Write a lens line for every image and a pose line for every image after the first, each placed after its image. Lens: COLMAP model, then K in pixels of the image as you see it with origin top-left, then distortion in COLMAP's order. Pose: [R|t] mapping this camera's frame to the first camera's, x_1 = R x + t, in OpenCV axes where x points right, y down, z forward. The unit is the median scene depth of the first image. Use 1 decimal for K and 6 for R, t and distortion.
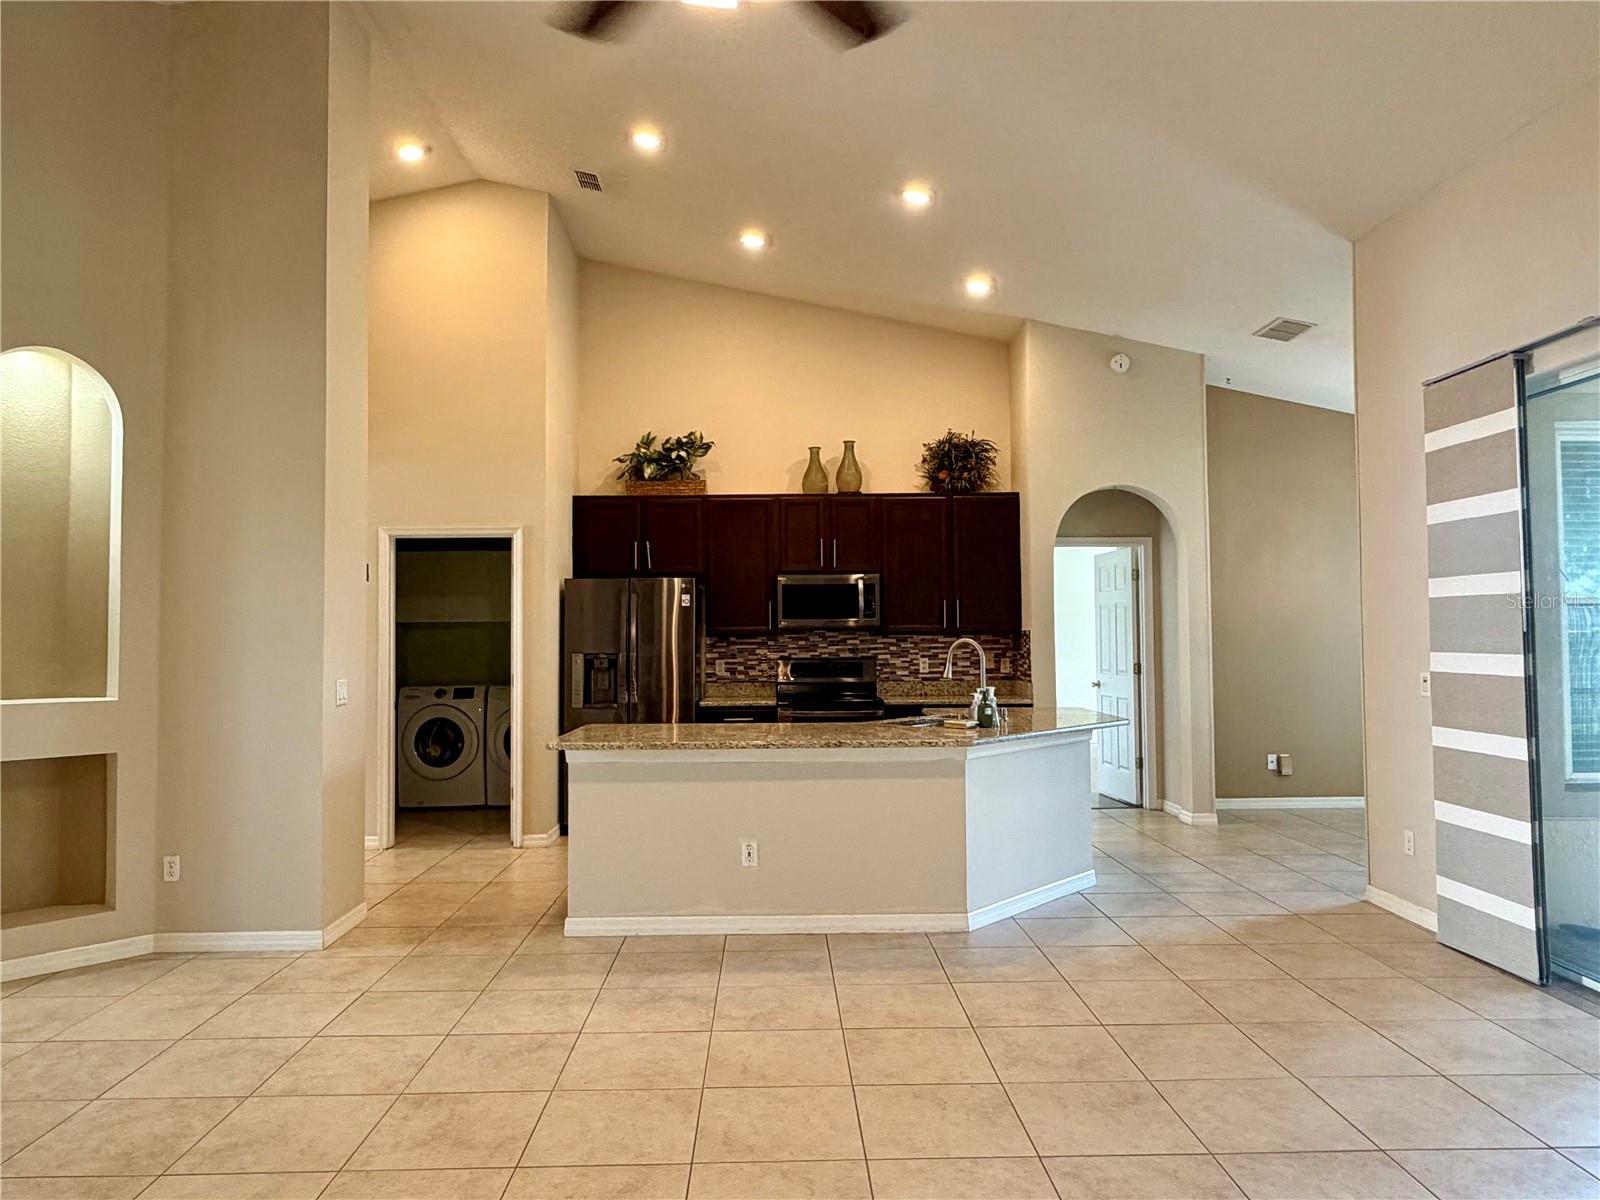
lens RADIAL K [[1047.9, 0, 800.0], [0, 1047.9, 600.0], [0, 0, 1]] dist [-0.002898, -0.001622]
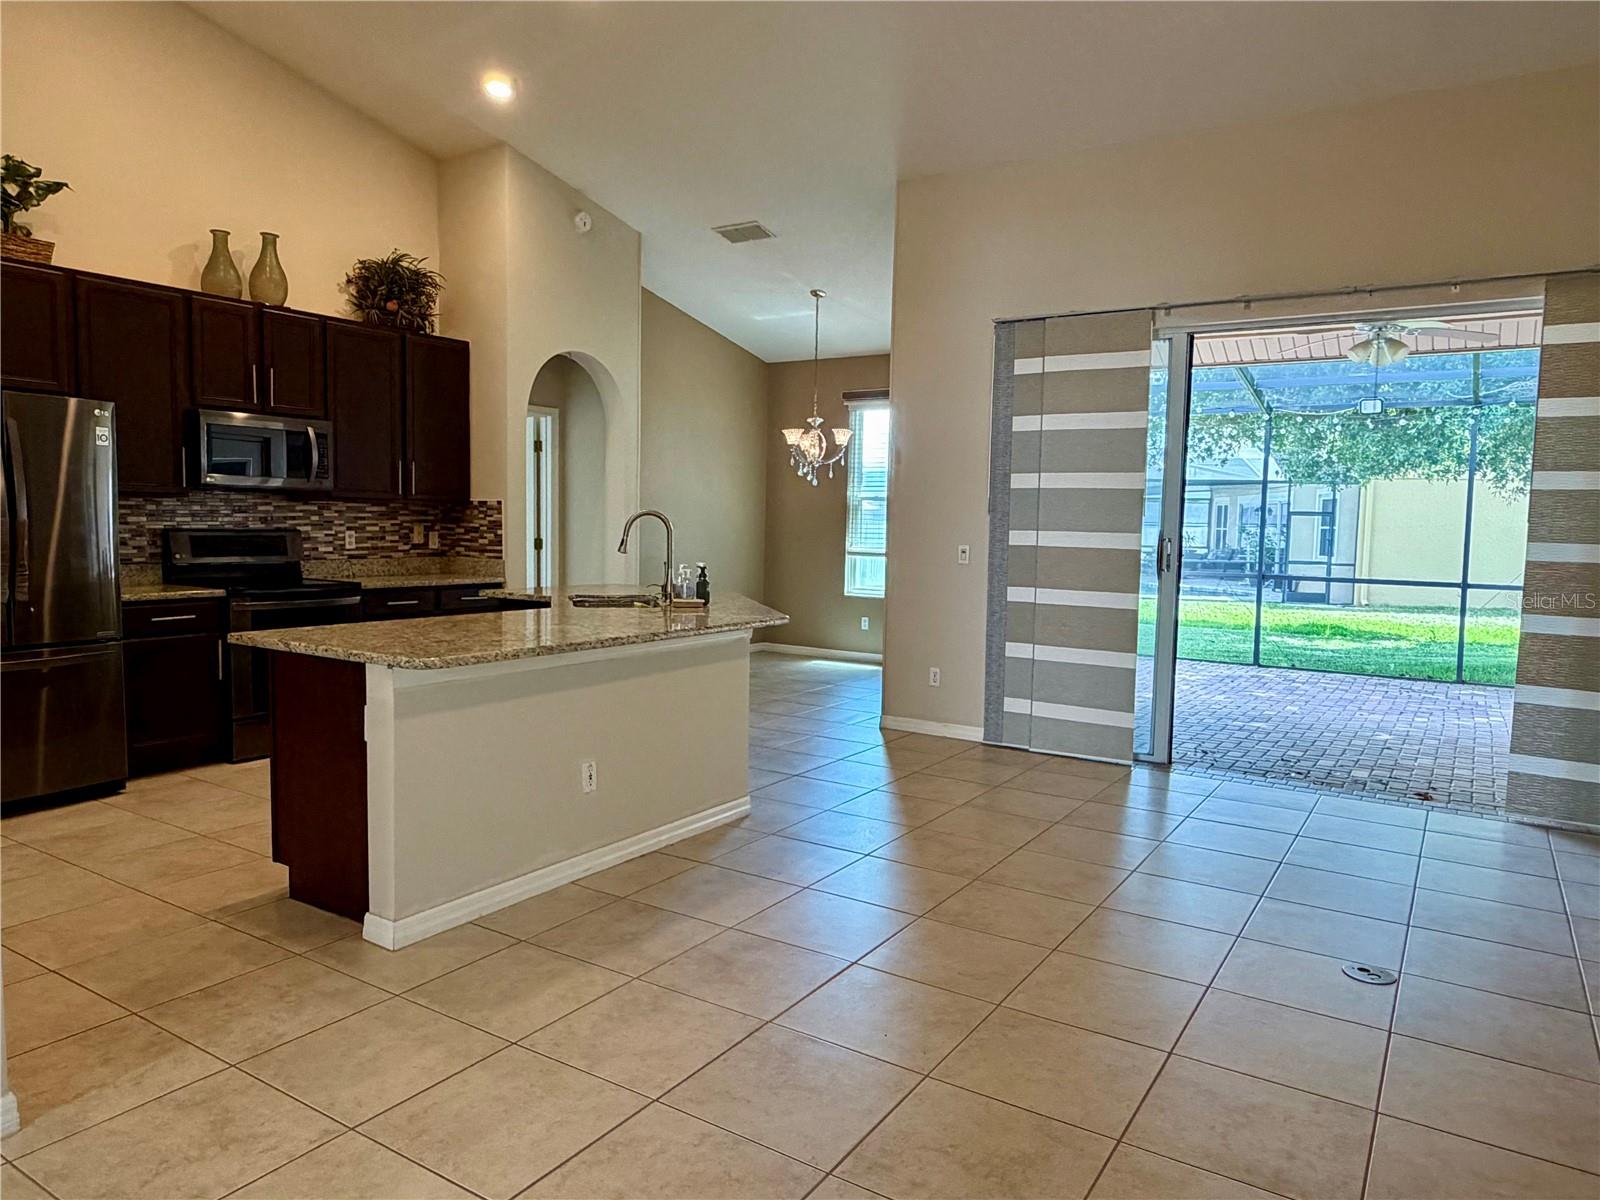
lens RADIAL K [[1047.9, 0, 800.0], [0, 1047.9, 600.0], [0, 0, 1]] dist [-0.002898, -0.001622]
pose [[0.565810, -0.045454, 0.823282, -0.360357], [-0.051441, 0.994588, 0.090266, 0.018141], [-0.822930, -0.093424, 0.560409, 0.261813]]
